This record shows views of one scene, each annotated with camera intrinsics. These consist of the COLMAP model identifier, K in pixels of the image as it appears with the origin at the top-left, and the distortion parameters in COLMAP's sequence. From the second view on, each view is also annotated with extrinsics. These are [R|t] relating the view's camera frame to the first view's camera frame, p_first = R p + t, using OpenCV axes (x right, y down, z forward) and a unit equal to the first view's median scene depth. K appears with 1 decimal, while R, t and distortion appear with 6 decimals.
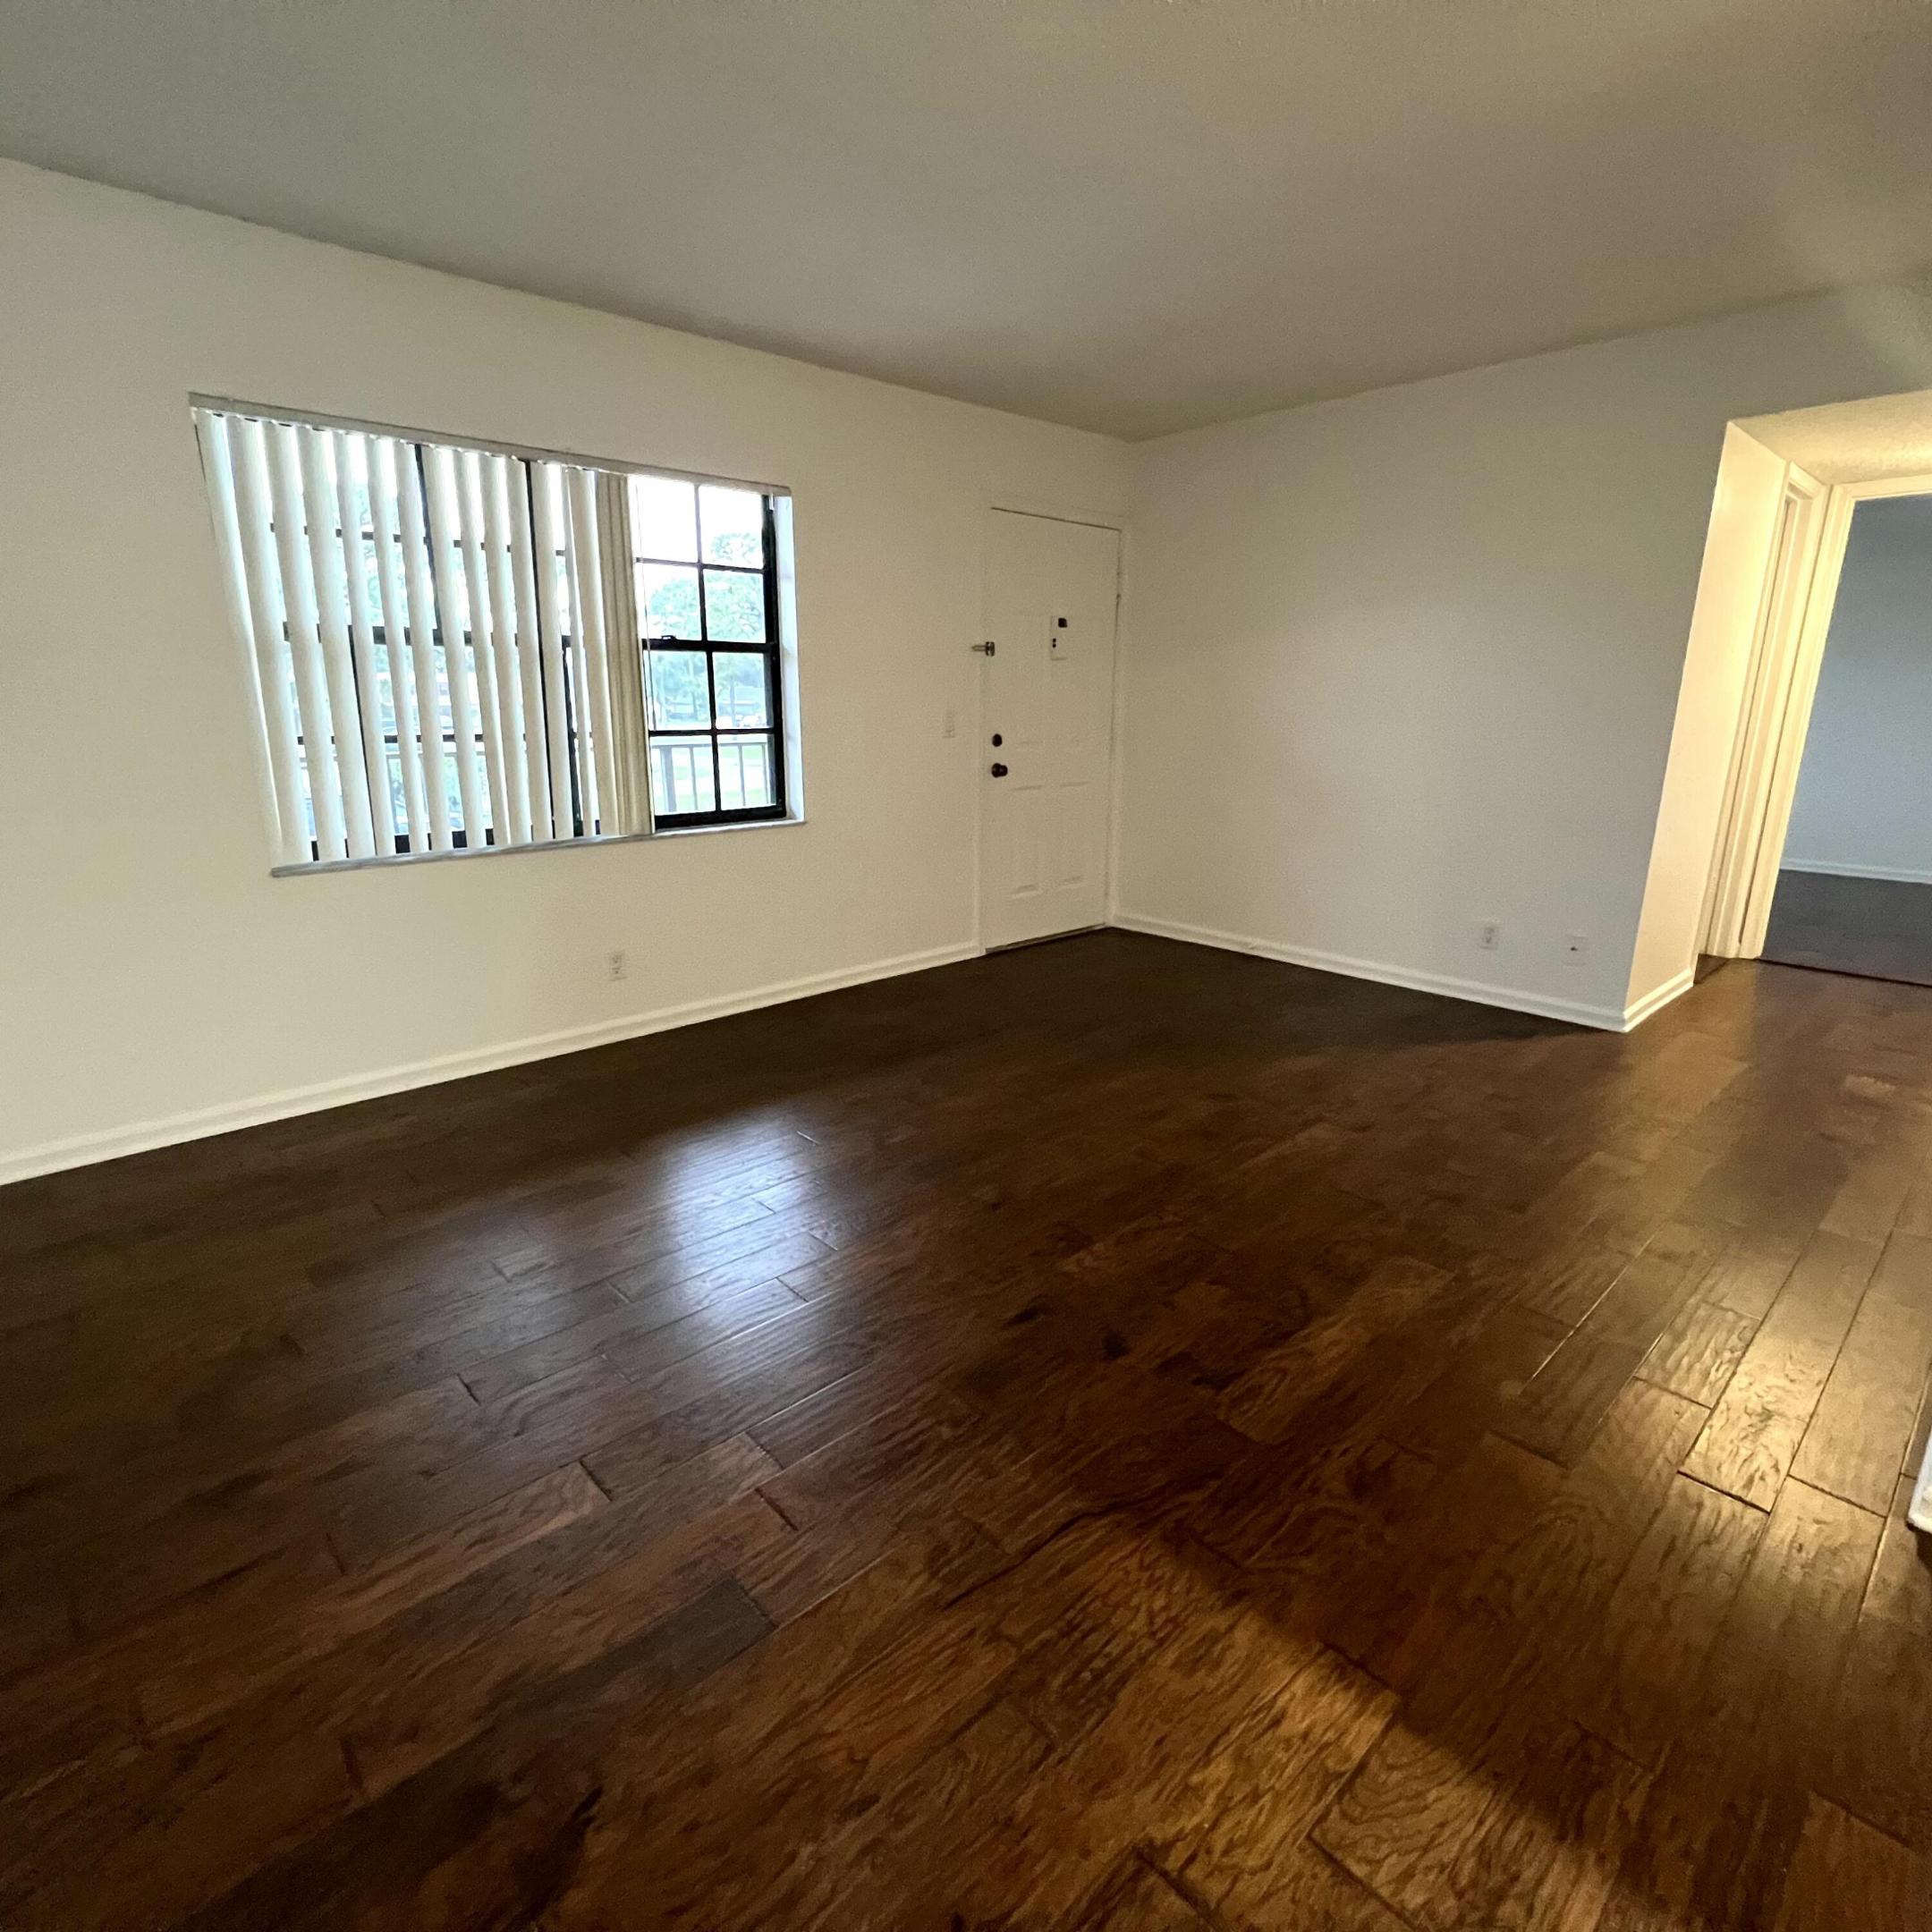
lens RADIAL K [[1033.9, 0, 959.6], [0, 1033.9, 965.8], [0, 0, 1]] dist [-0.001488, -0.001557]
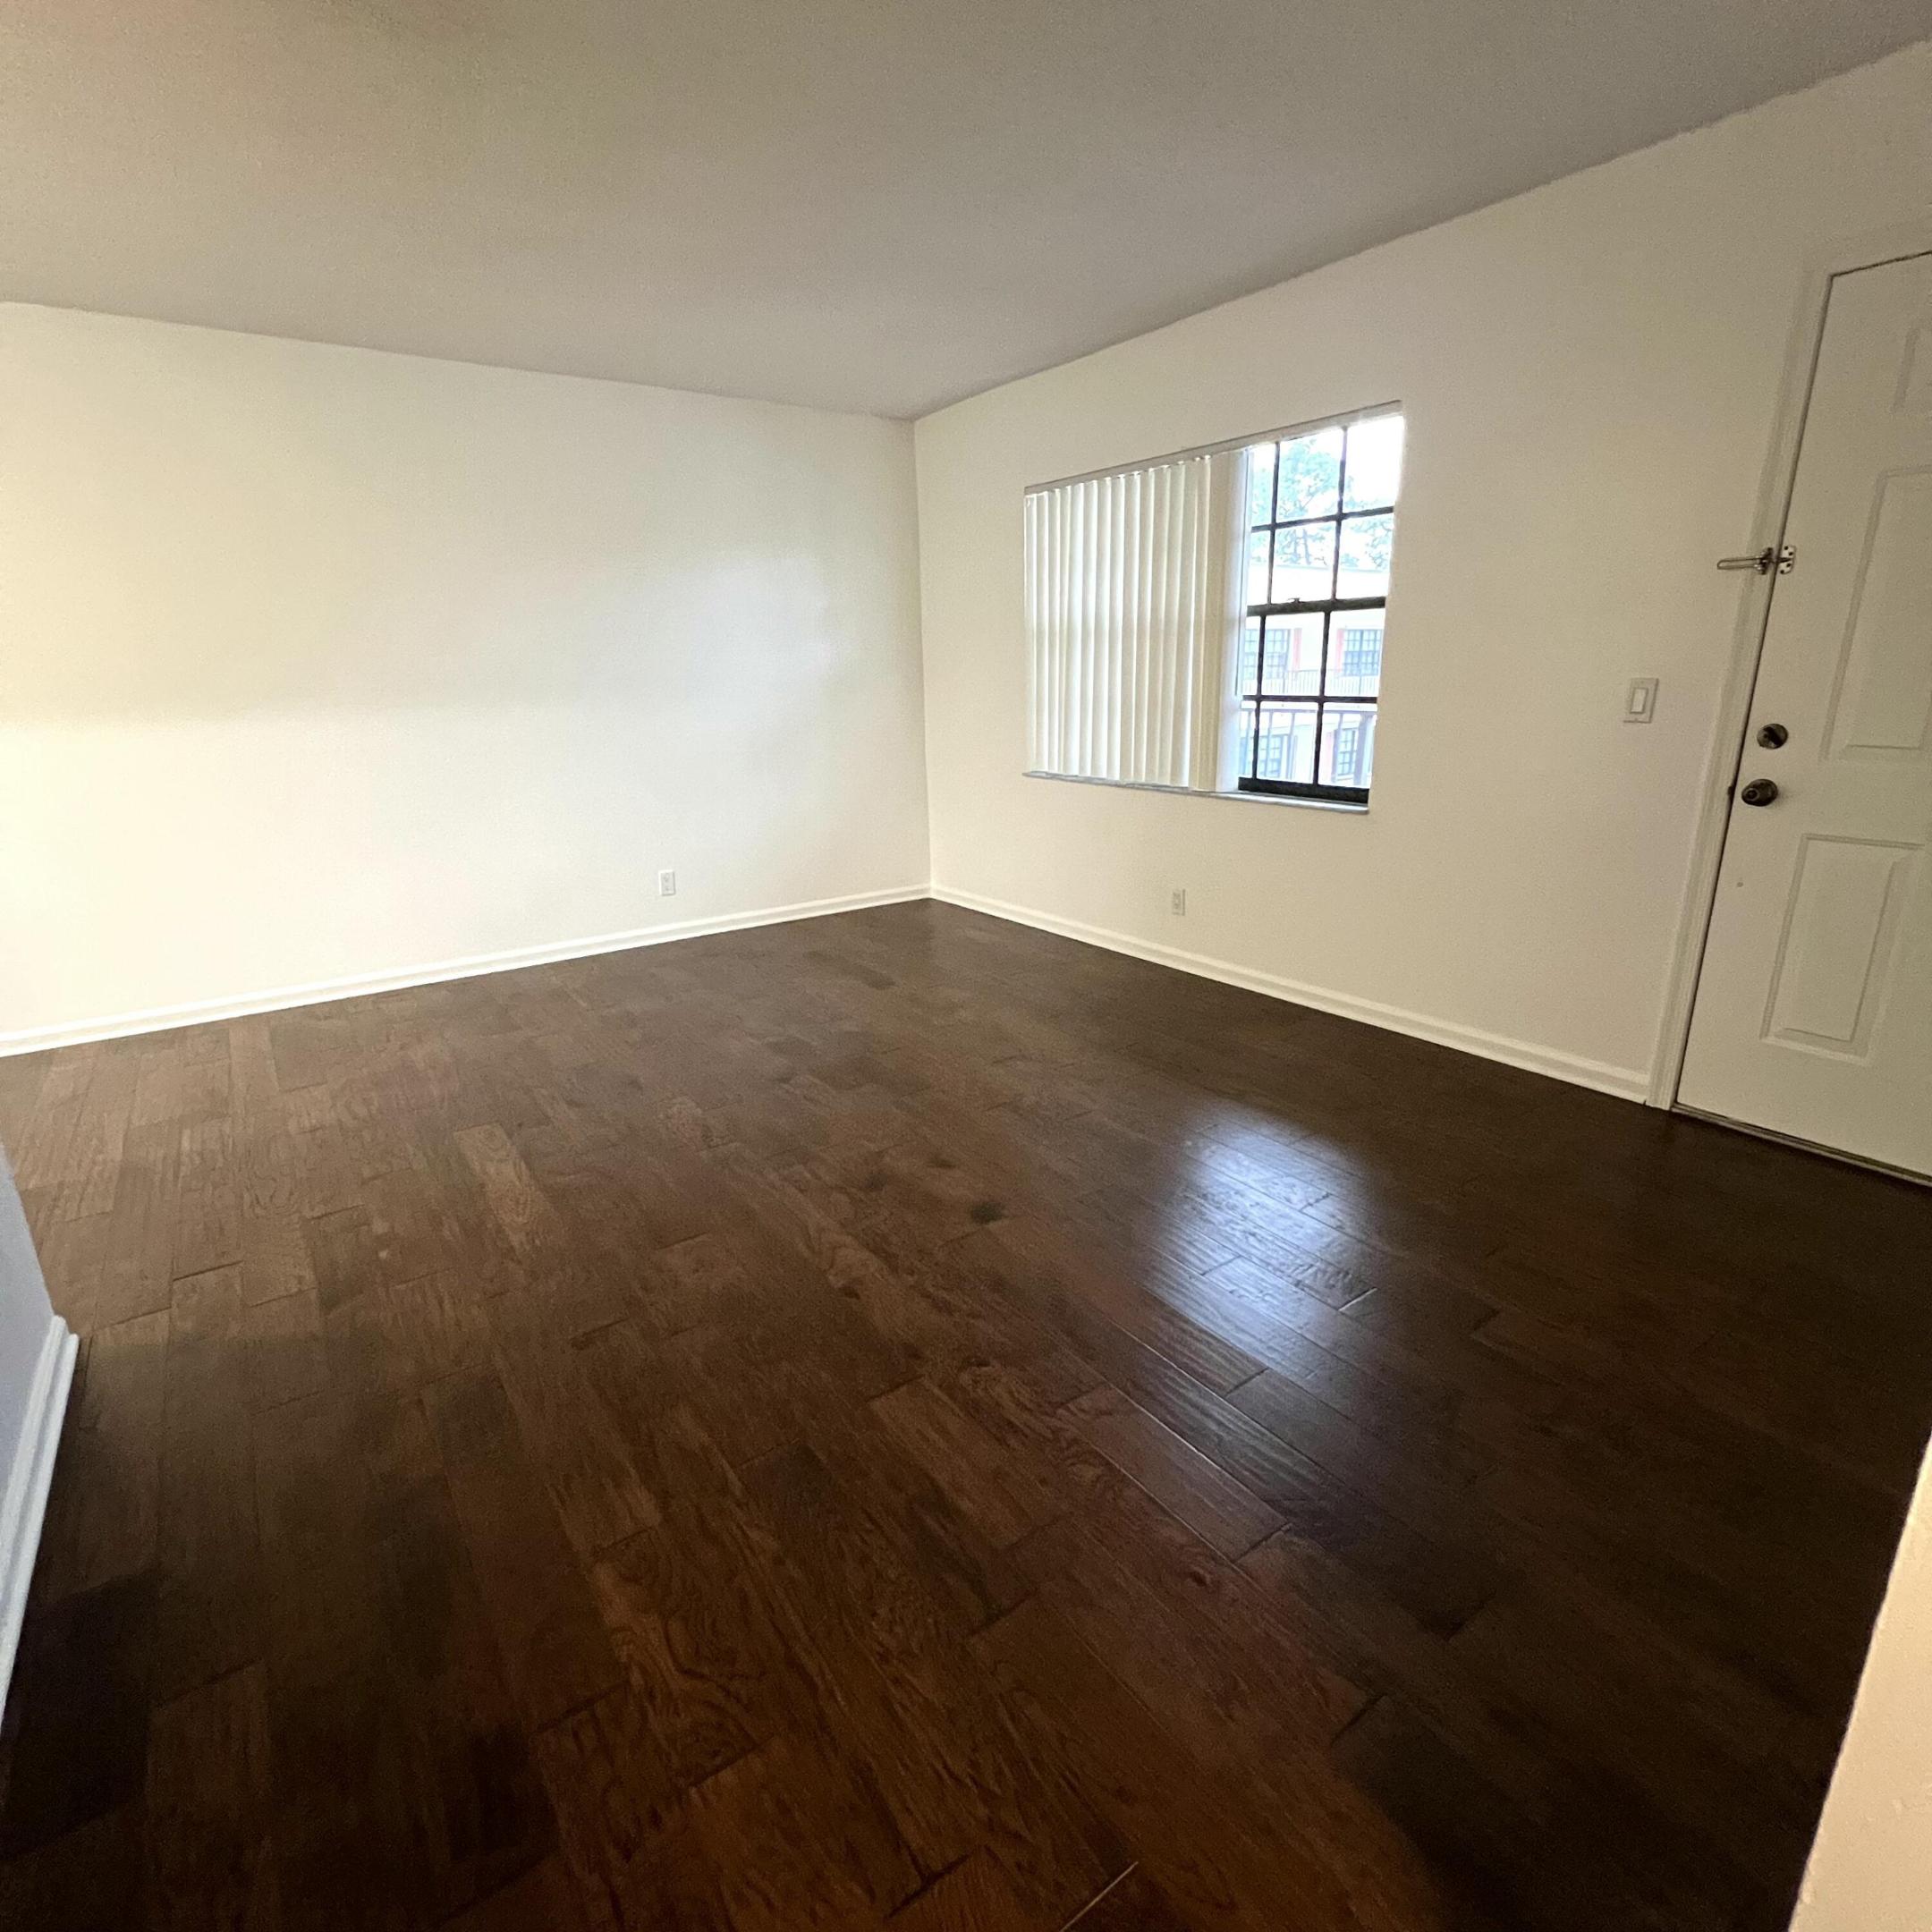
lens RADIAL K [[1024.1, 0, 966.0], [0, 1024.1, 966.0], [0, 0, 1]] dist [-0.002273, -0.001058]
pose [[-0.121049, 0.278716, -0.952714, 0.755863], [-0.234186, 0.924661, 0.300264, -0.209860], [0.964626, 0.259459, -0.046658, 0.812880]]
